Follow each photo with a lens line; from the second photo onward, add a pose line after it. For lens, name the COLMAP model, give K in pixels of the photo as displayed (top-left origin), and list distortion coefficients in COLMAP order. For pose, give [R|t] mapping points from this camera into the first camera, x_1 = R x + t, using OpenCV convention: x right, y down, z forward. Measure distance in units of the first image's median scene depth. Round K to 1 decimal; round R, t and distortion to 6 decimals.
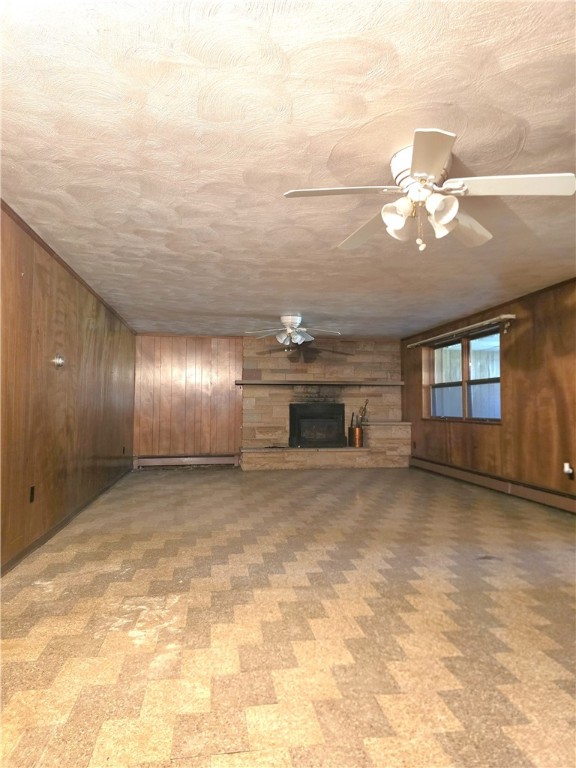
lens RADIAL K [[523.9, 0, 291.1], [0, 523.9, 378.0], [0, 0, 1]] dist [0.060414, -0.062306]
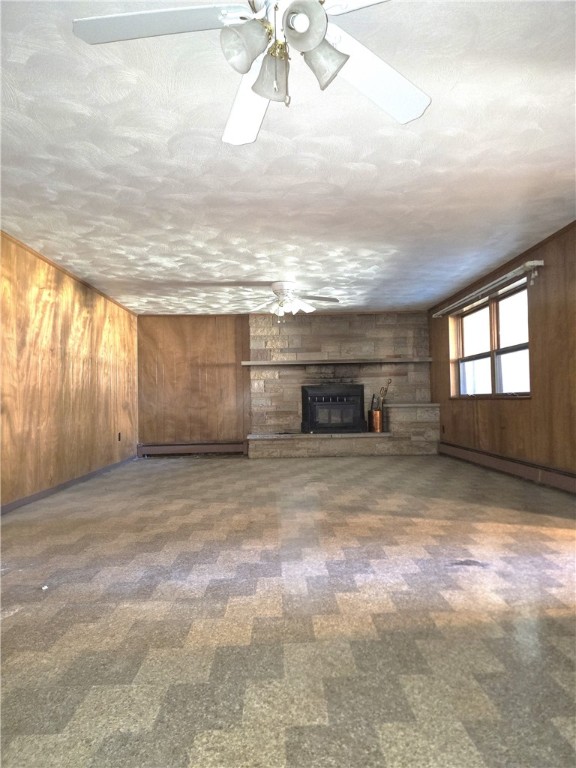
lens RADIAL K [[523.9, 0, 284.9], [0, 523.9, 391.5], [0, 0, 1]] dist [0.060414, -0.062306]
pose [[0.990736, -0.022469, -0.133930, 0.111153], [0.027674, 0.998927, 0.037130, 0.030468], [0.132952, -0.040492, 0.990295, 0.115641]]
